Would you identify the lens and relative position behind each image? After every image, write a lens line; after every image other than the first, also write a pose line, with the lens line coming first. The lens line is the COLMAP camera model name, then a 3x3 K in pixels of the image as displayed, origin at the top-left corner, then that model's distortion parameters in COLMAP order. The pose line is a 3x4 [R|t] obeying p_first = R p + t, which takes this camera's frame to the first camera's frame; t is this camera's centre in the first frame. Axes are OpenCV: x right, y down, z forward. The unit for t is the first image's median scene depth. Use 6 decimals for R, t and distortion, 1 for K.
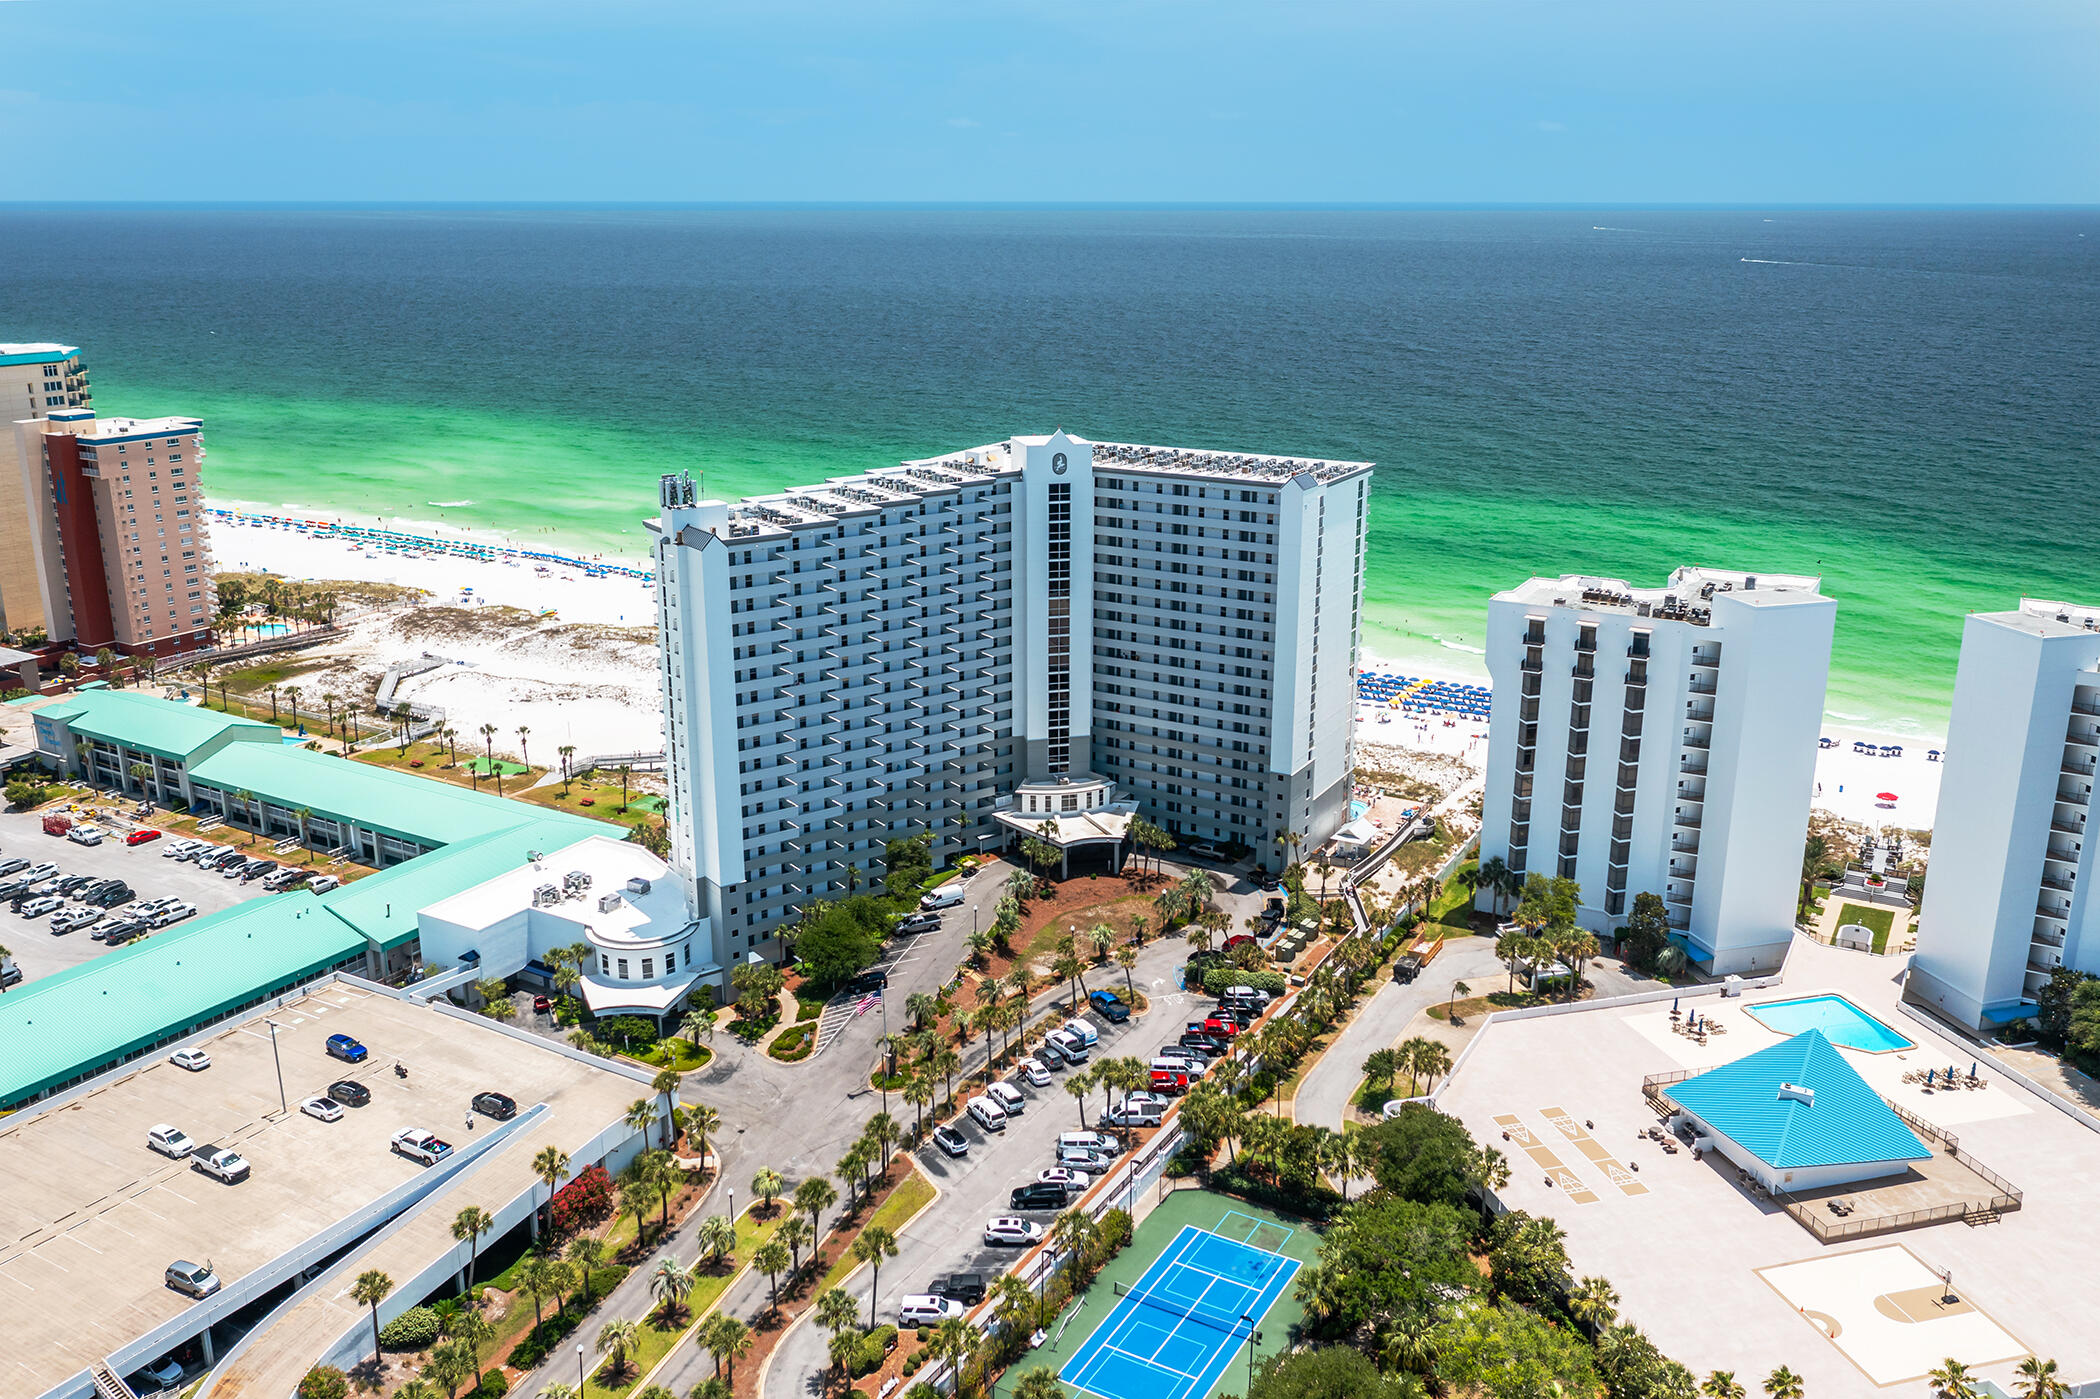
lens RADIAL K [[1714.3, 0, 1050.0], [0, 1714.3, 699.5], [0, 0, 1]] dist [-0.006467, -0.003185]
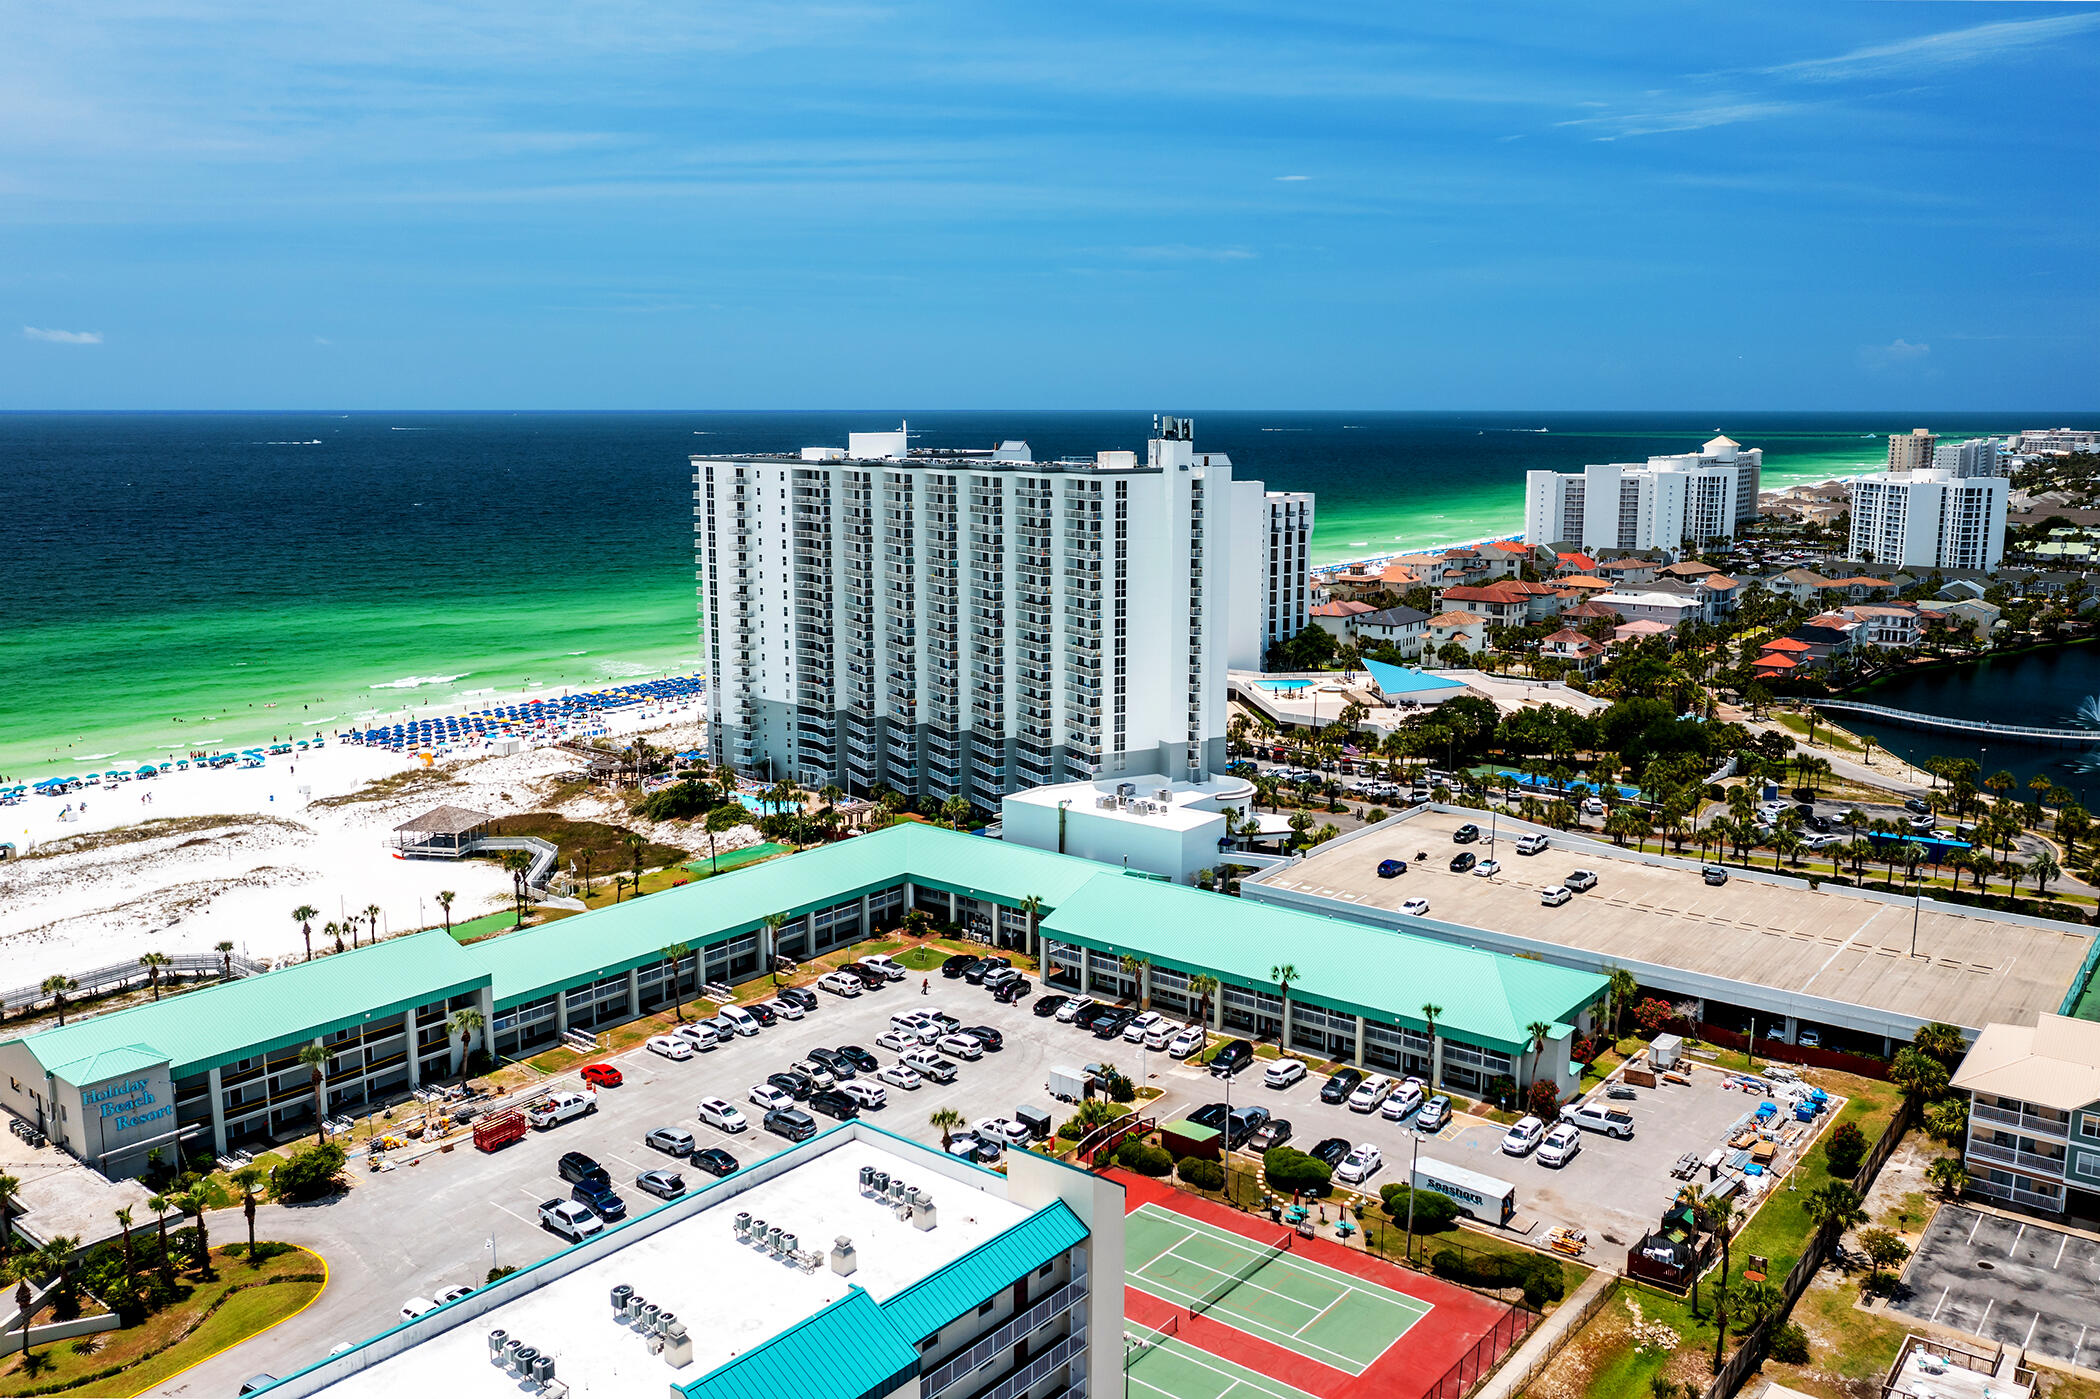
lens RADIAL K [[1659.8, 0, 1052.5], [0, 1659.8, 695.1], [0, 0, 1]] dist [-0.008719, 0.002883]
pose [[0.139571, -0.173207, 0.974946, -1.208580], [0.279330, 0.951483, 0.129050, -0.098826], [-0.949997, 0.254320, 0.181181, 0.765678]]
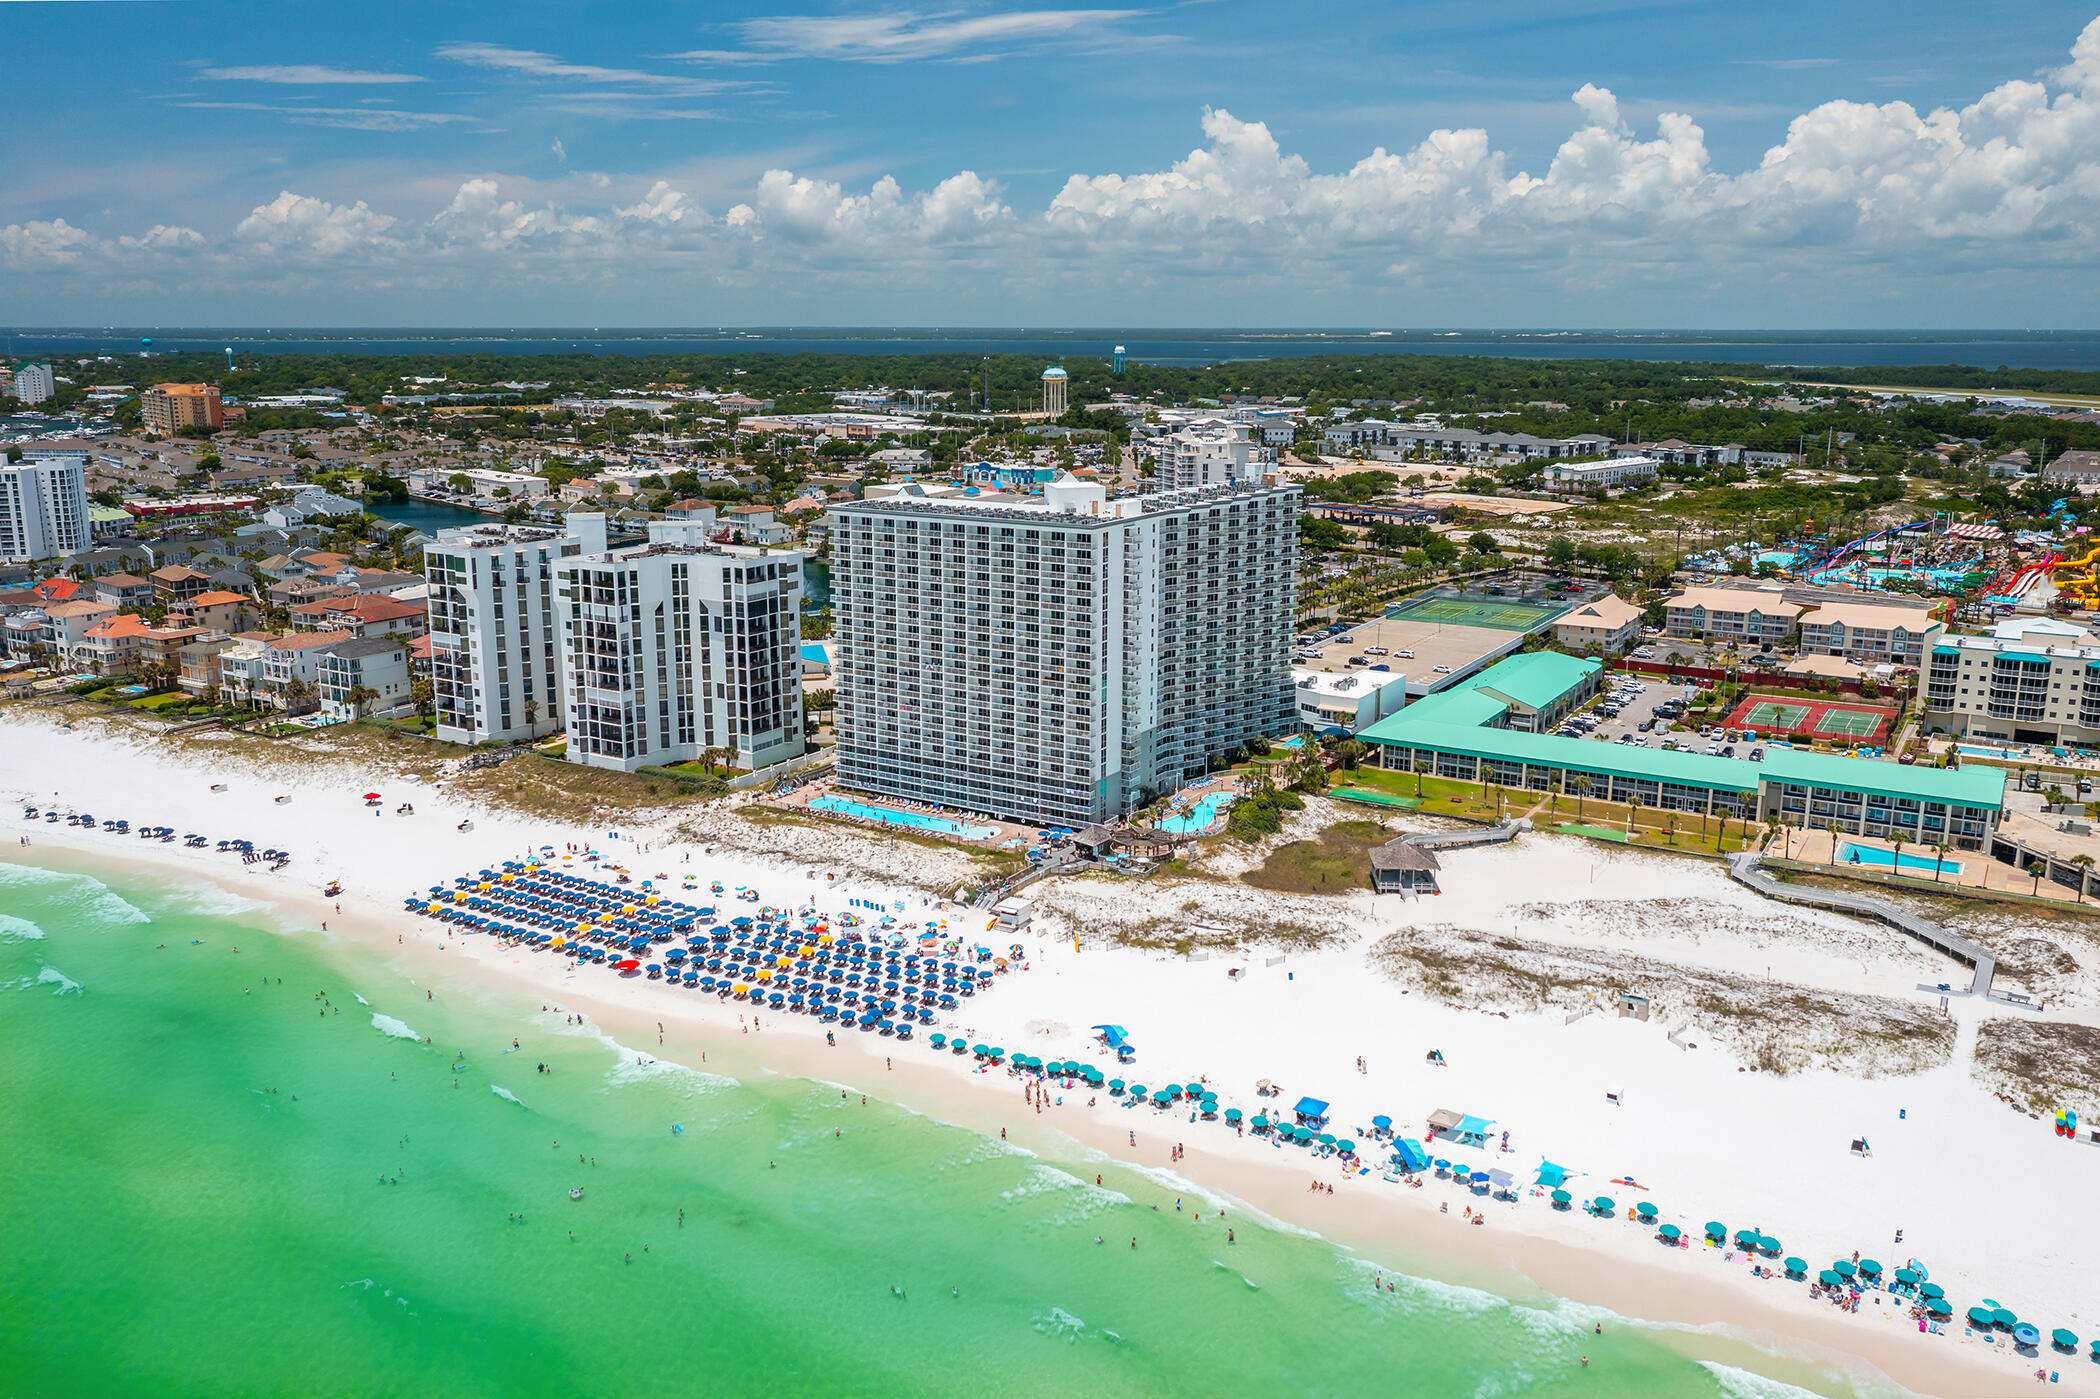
lens RADIAL K [[1660.9, 0, 1050.0], [0, 1660.9, 699.5], [0, 0, 1]] dist [-0.008028, 0.004097]
pose [[-0.999761, -0.010277, 0.019292, -0.006988], [0.000367, 0.874574, 0.484892, -0.667548], [-0.021855, 0.484783, -0.874361, 2.338986]]
